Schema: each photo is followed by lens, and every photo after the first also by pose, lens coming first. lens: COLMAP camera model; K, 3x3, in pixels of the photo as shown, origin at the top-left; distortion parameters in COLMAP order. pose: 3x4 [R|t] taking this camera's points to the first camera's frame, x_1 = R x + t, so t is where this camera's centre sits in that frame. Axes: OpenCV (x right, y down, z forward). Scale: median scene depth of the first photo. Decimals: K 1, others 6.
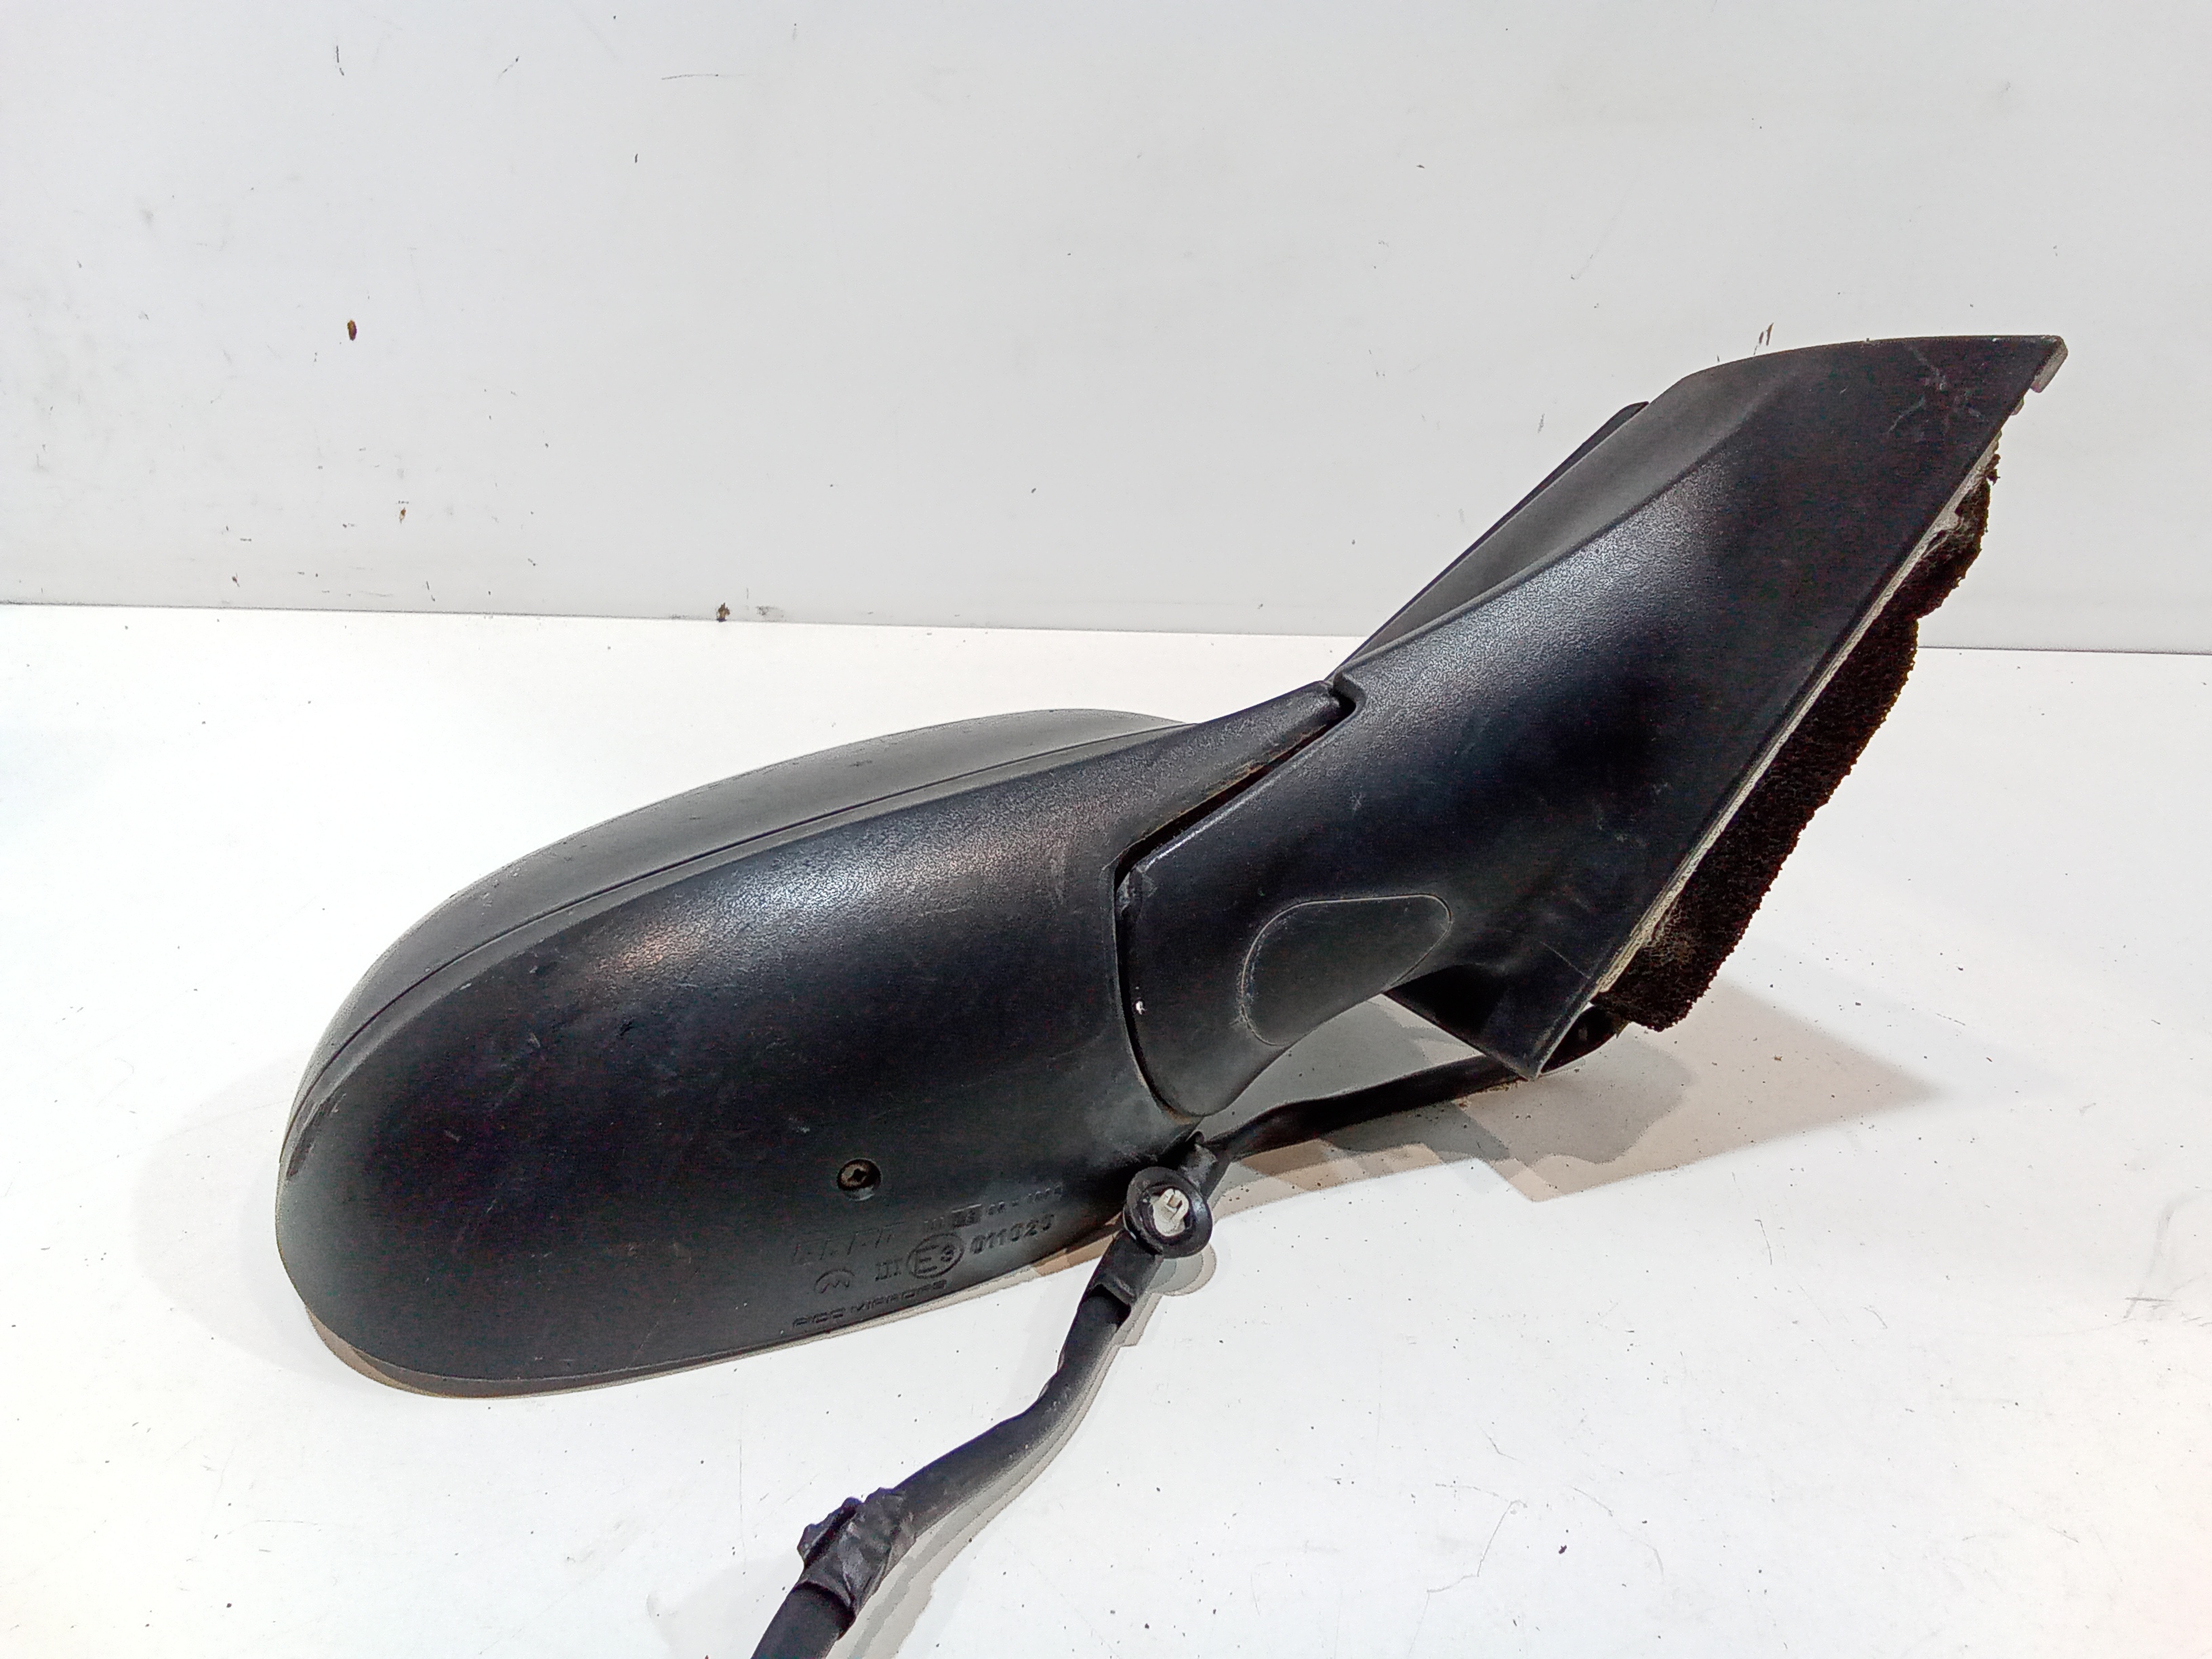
lens RADIAL K [[1558.6, 0, 1123.8], [0, 1558.6, 830.4], [0, 0, 1]] dist [0.027255, -0.036994]
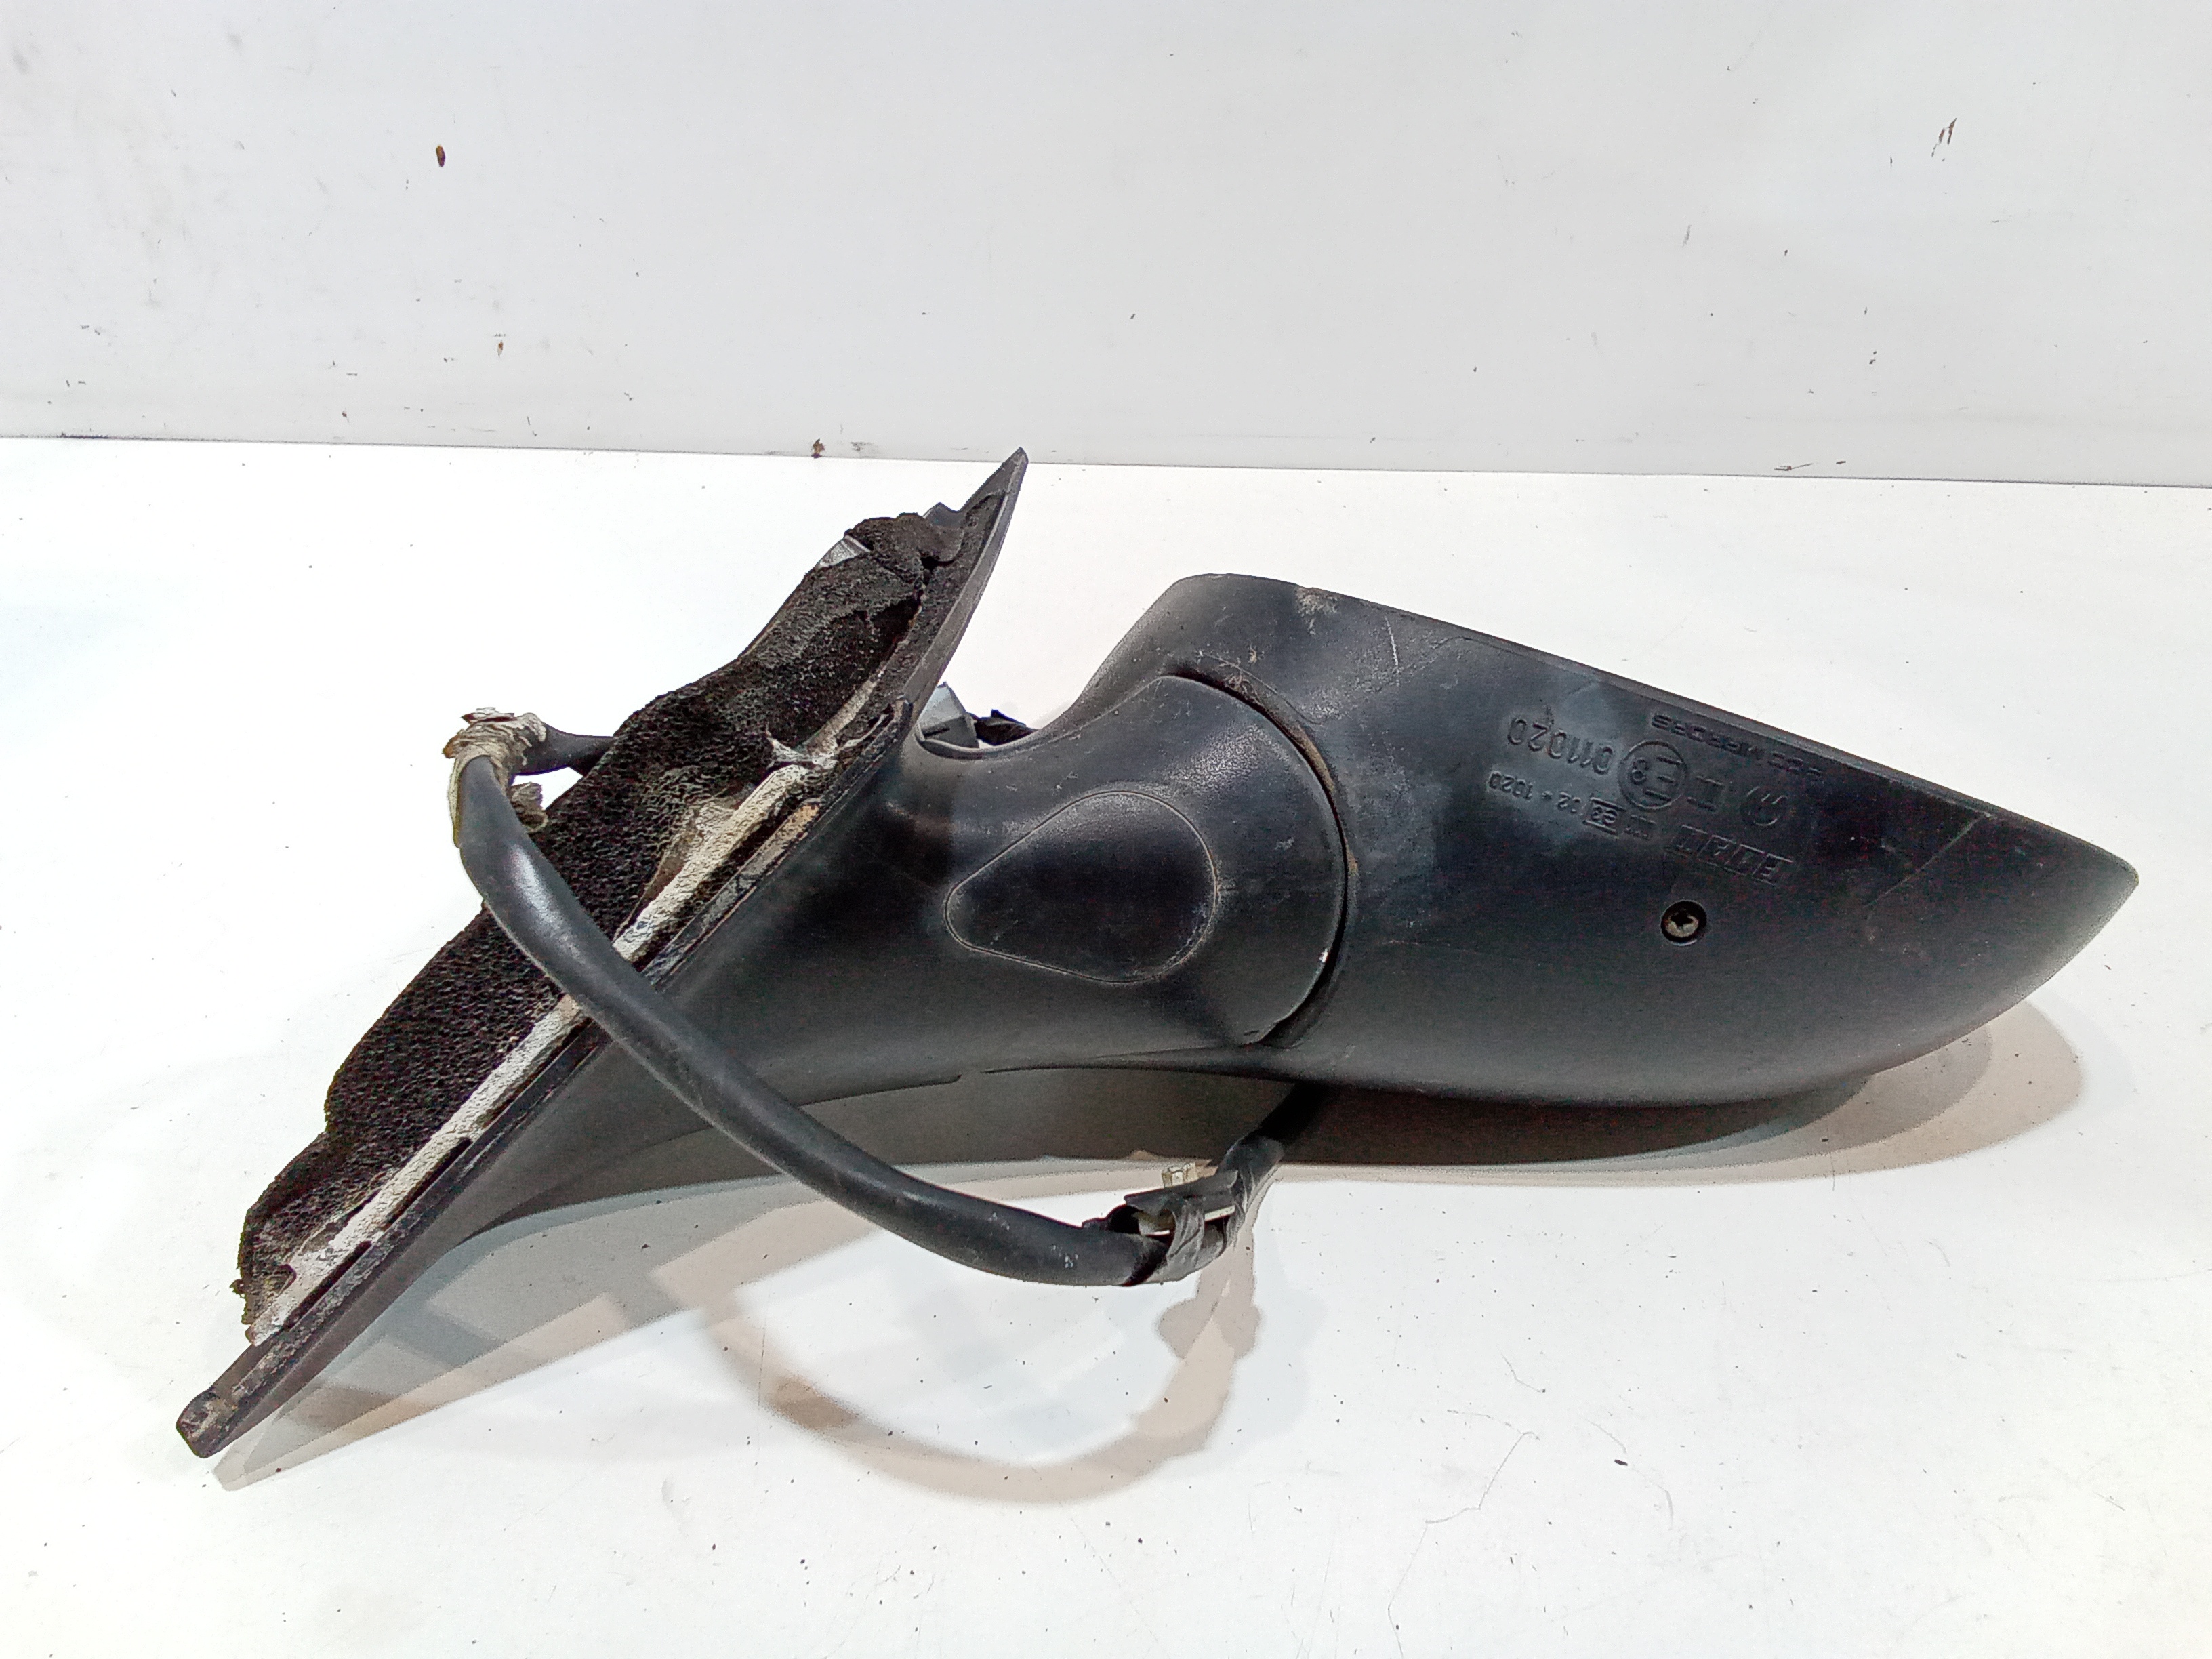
lens RADIAL K [[1558.6, 0, 1119.7], [0, 1558.6, 832.0], [0, 0, 1]] dist [0.027255, -0.036994]
pose [[0.995455, 0.021595, -0.092747, 0.030149], [-0.009951, 0.992205, 0.124219, -0.025374], [0.094706, -0.122731, 0.987911, 0.019474]]
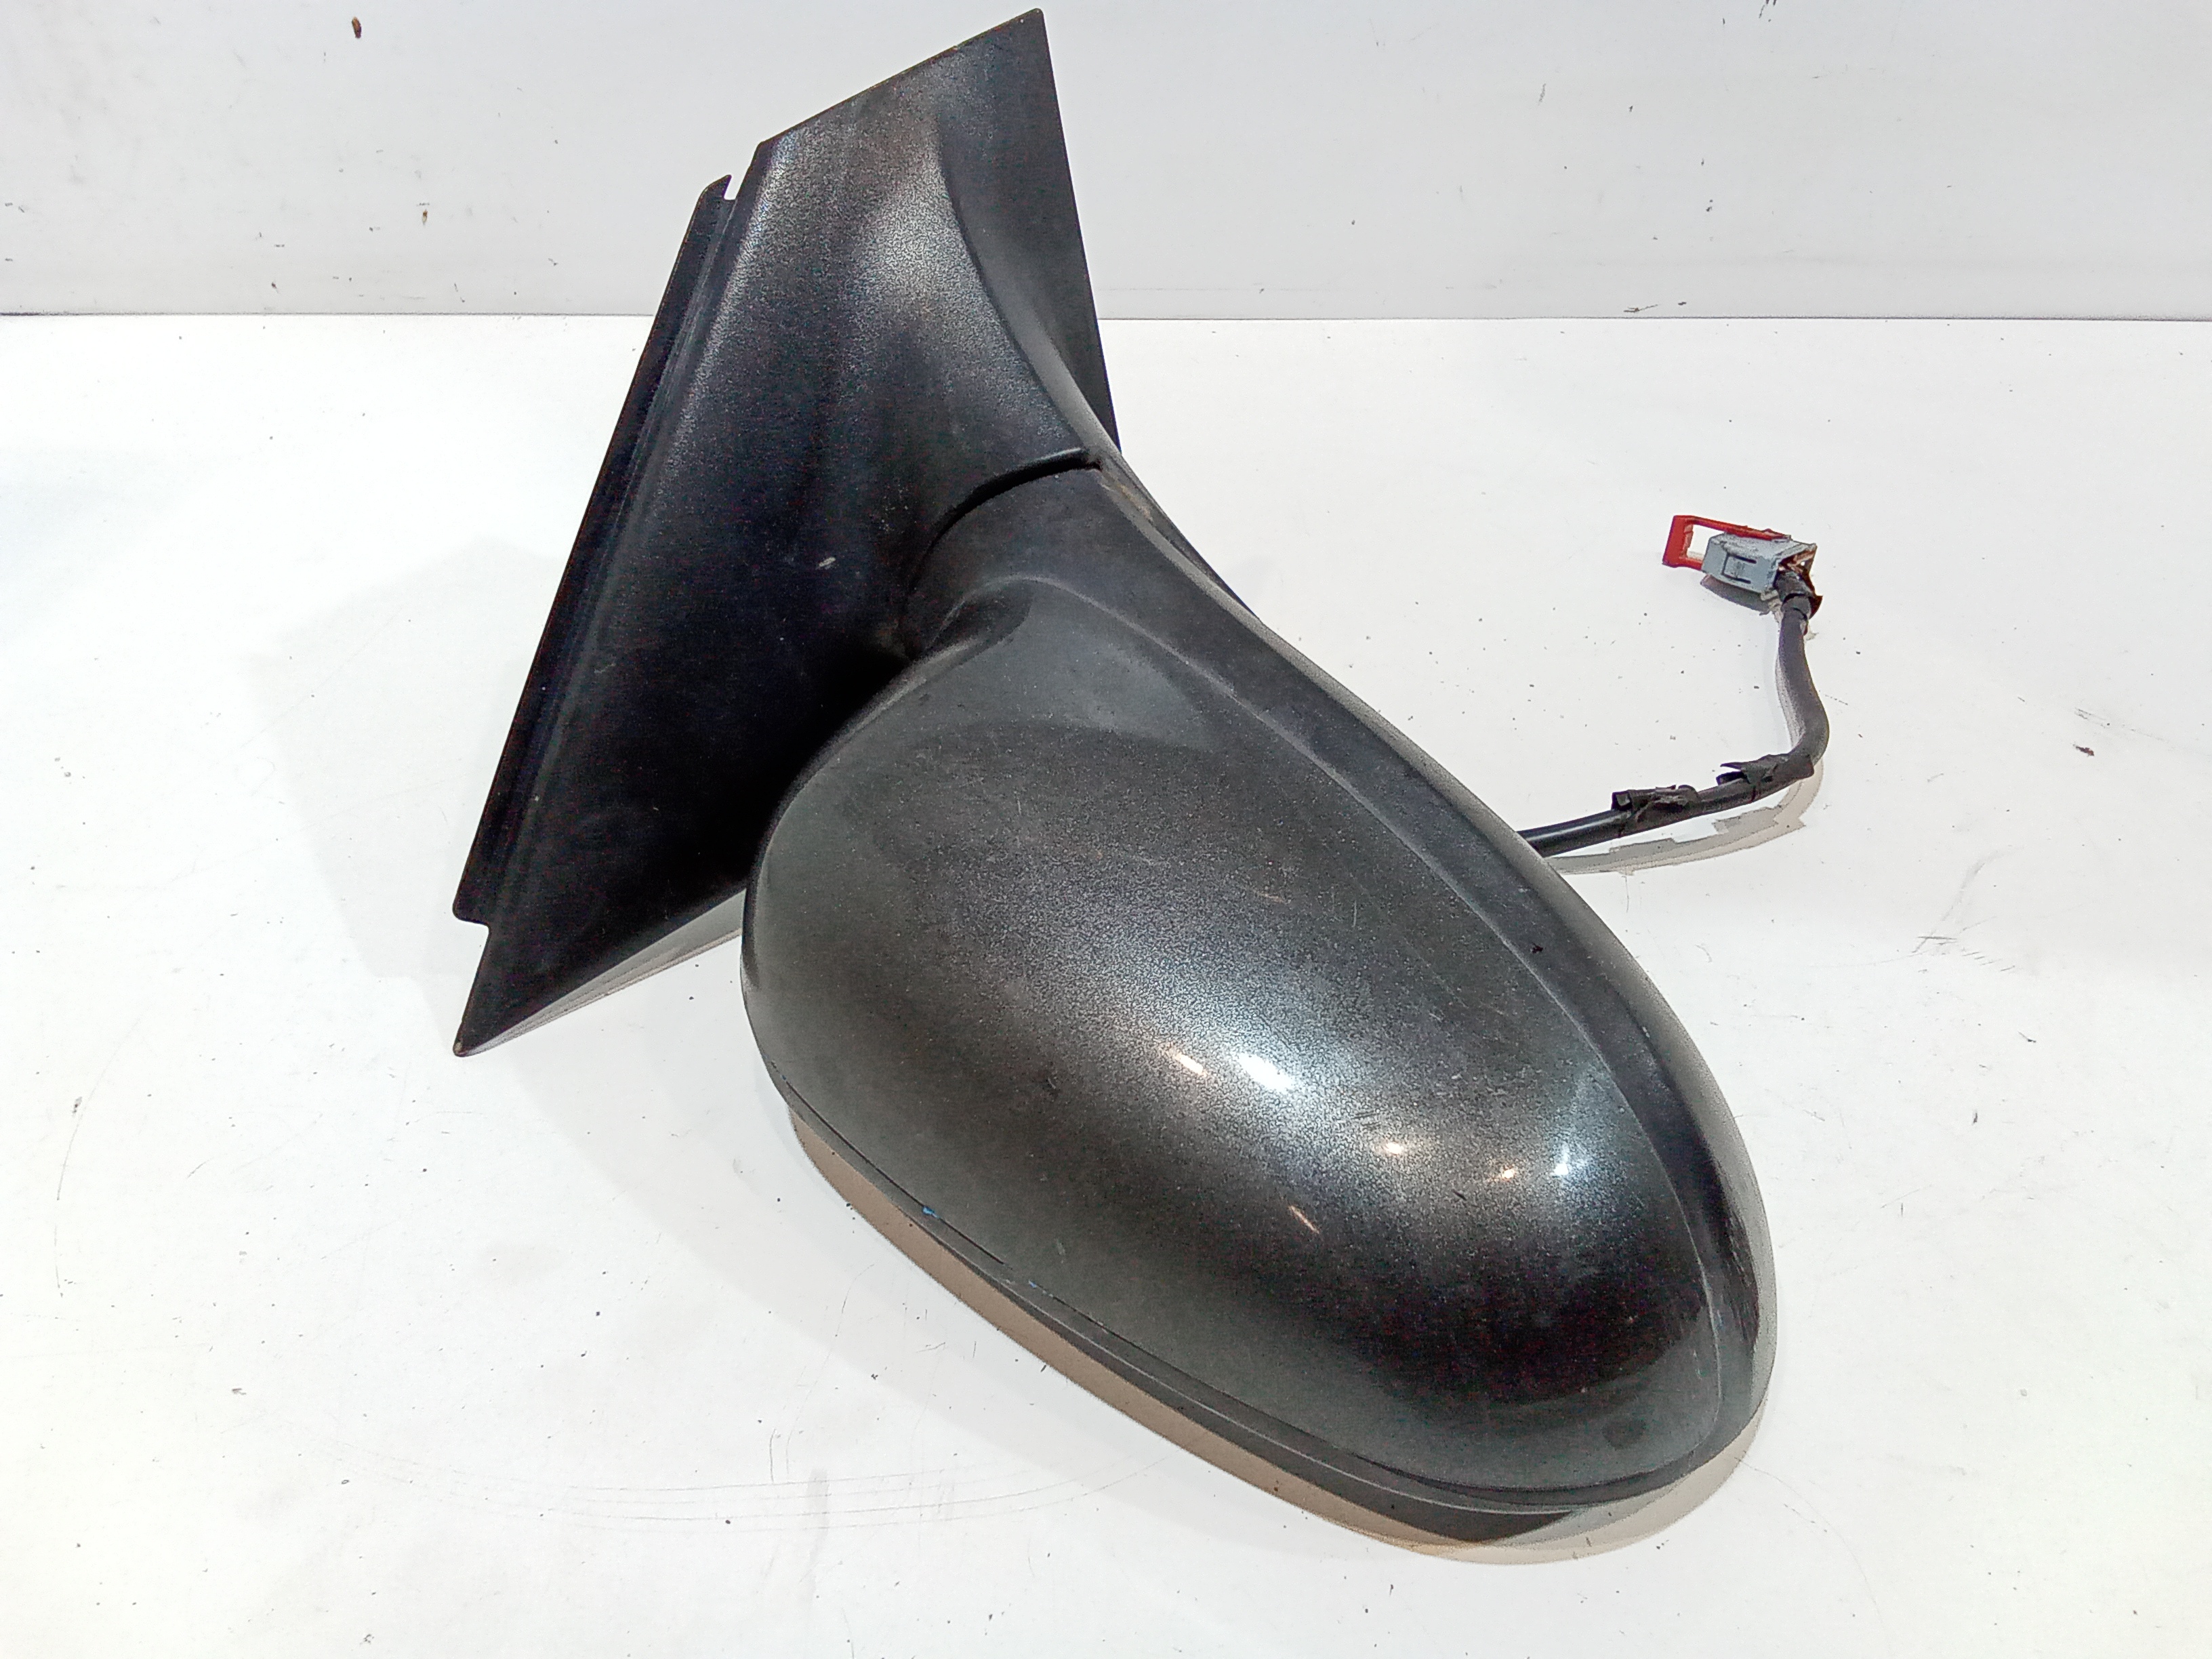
lens RADIAL K [[1558.6, 0, 1125.6], [0, 1558.6, 824.6], [0, 0, 1]] dist [0.027255, -0.036994]
pose [[0.999505, -0.011589, -0.029258, 0.026691], [0.017682, 0.975894, 0.217528, -0.028361], [0.026032, -0.217938, 0.975615, -0.084472]]
